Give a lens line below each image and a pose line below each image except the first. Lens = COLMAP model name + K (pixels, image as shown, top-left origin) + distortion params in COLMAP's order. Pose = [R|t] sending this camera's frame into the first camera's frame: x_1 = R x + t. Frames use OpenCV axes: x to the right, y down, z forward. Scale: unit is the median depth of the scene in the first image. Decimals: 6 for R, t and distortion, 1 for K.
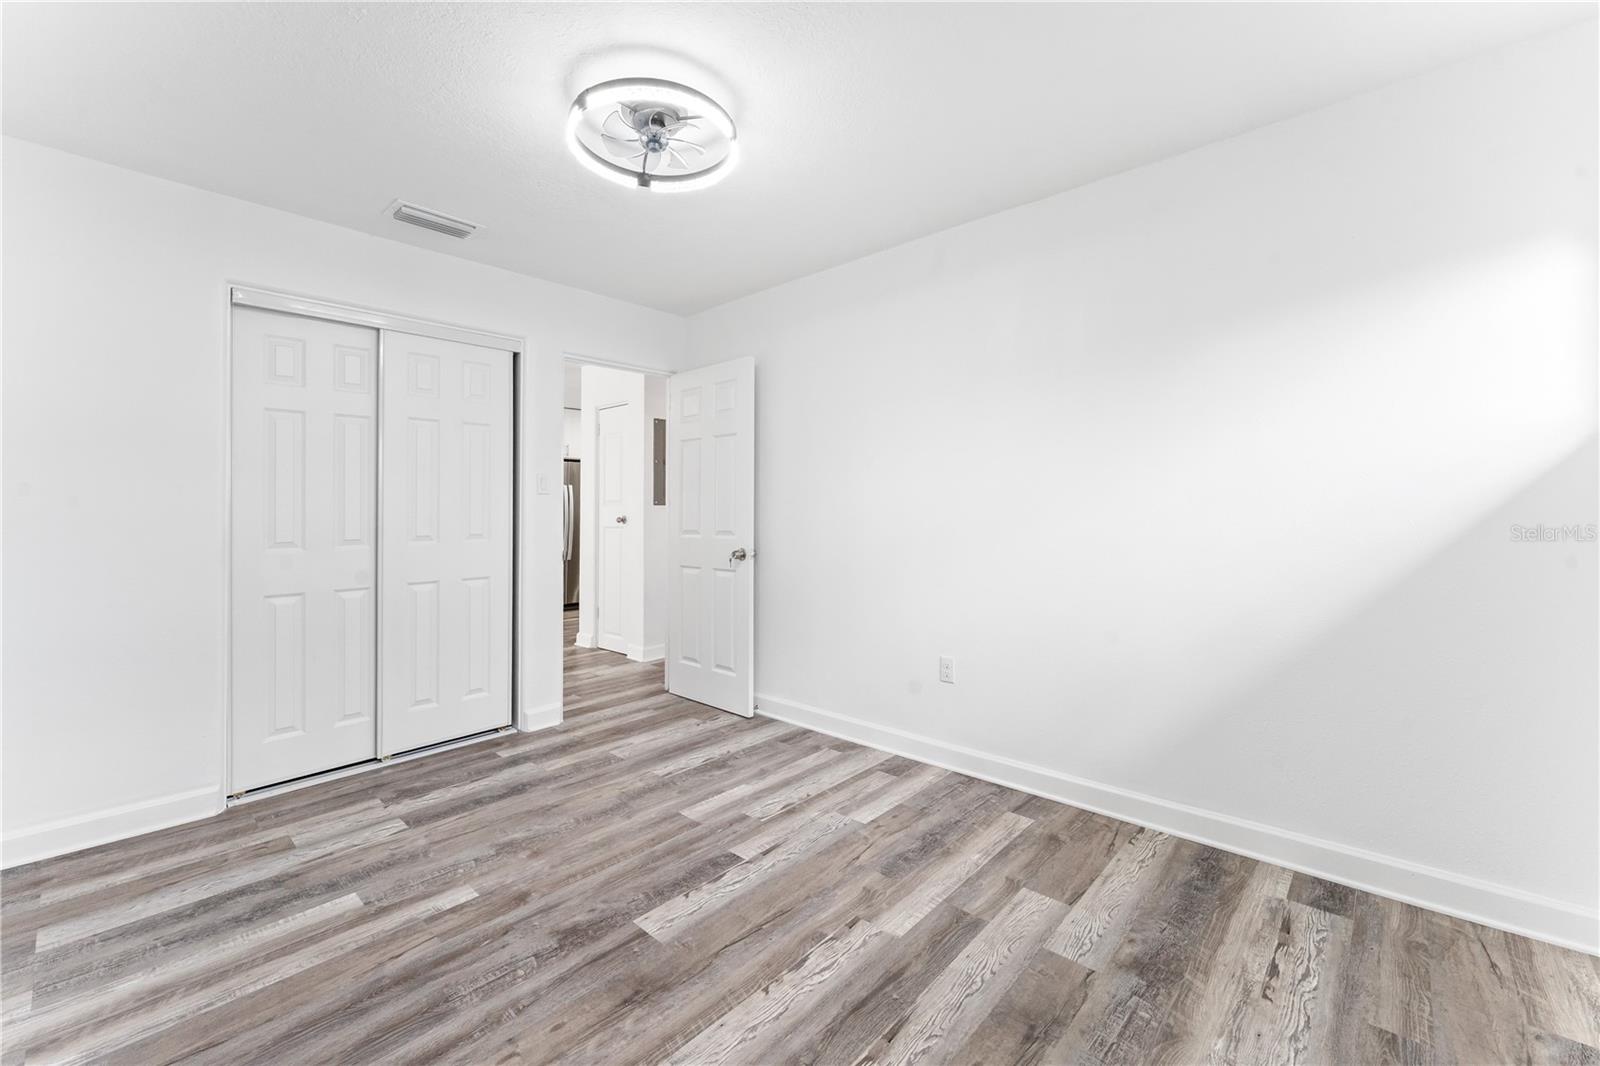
lens RADIAL K [[643.6, 0, 798.5], [0, 643.6, 525.7], [0, 0, 1]] dist [-0.001107, -0.001133]
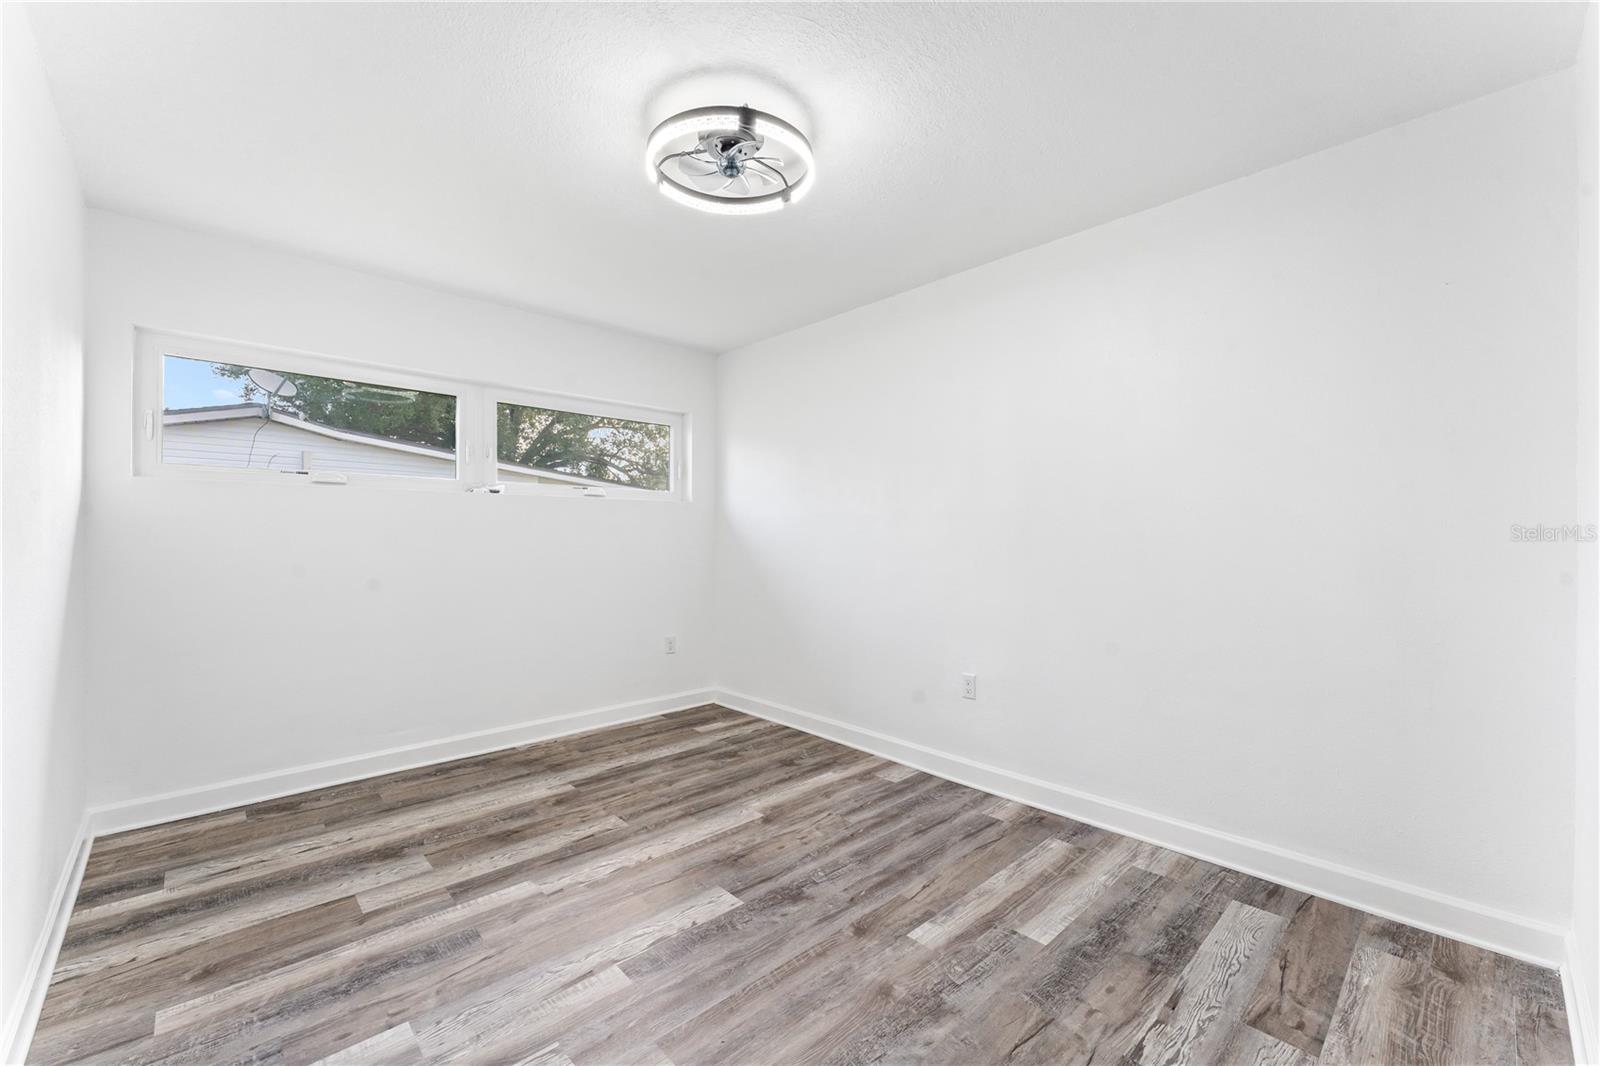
lens RADIAL K [[643.6, 0, 799.7], [0, 643.6, 530.8], [0, 0, 1]] dist [-0.001107, -0.001133]
pose [[-0.996460, 0.006267, 0.083837, -0.428389], [0.007334, 0.999896, 0.012432, -0.042437], [-0.083751, 0.013003, -0.996402, 1.991757]]
